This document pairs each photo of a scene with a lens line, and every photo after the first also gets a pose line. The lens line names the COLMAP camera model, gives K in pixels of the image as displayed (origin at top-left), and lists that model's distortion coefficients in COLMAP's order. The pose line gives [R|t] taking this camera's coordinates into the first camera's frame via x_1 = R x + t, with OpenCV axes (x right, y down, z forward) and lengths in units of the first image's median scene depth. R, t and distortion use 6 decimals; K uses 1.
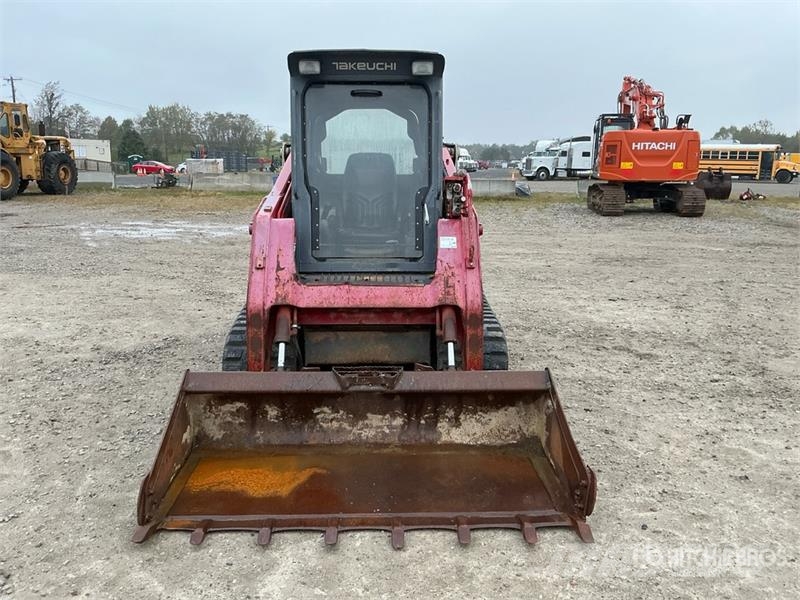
lens RADIAL K [[665.0, 0, 400.0], [0, 665.0, 300.0], [0, 0, 1]] dist [0.123994, -0.259314]
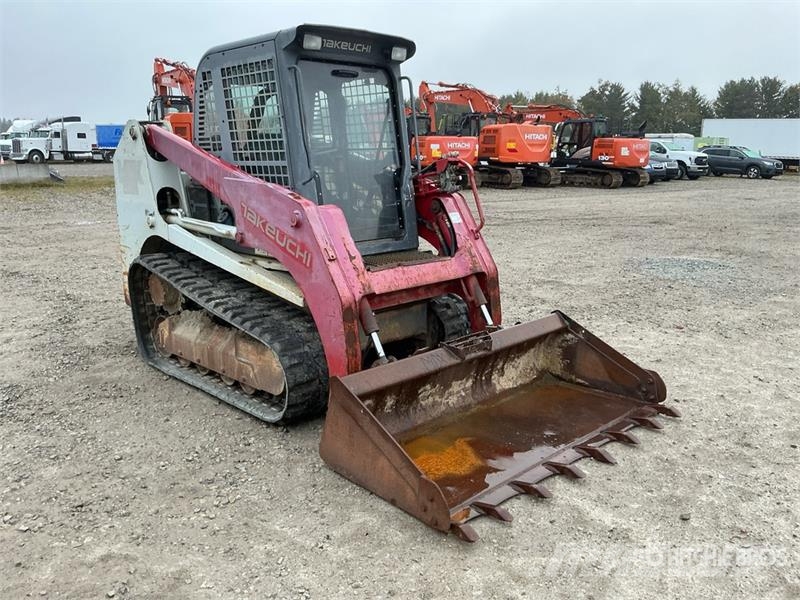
lens RADIAL K [[665.0, 0, 400.0], [0, 665.0, 300.0], [0, 0, 1]] dist [0.123994, -0.259314]
pose [[0.732802, -0.154372, 0.662699, -0.736939], [0.137654, 0.987420, 0.077799, -0.049531], [-0.666372, 0.034212, 0.744834, 0.239043]]
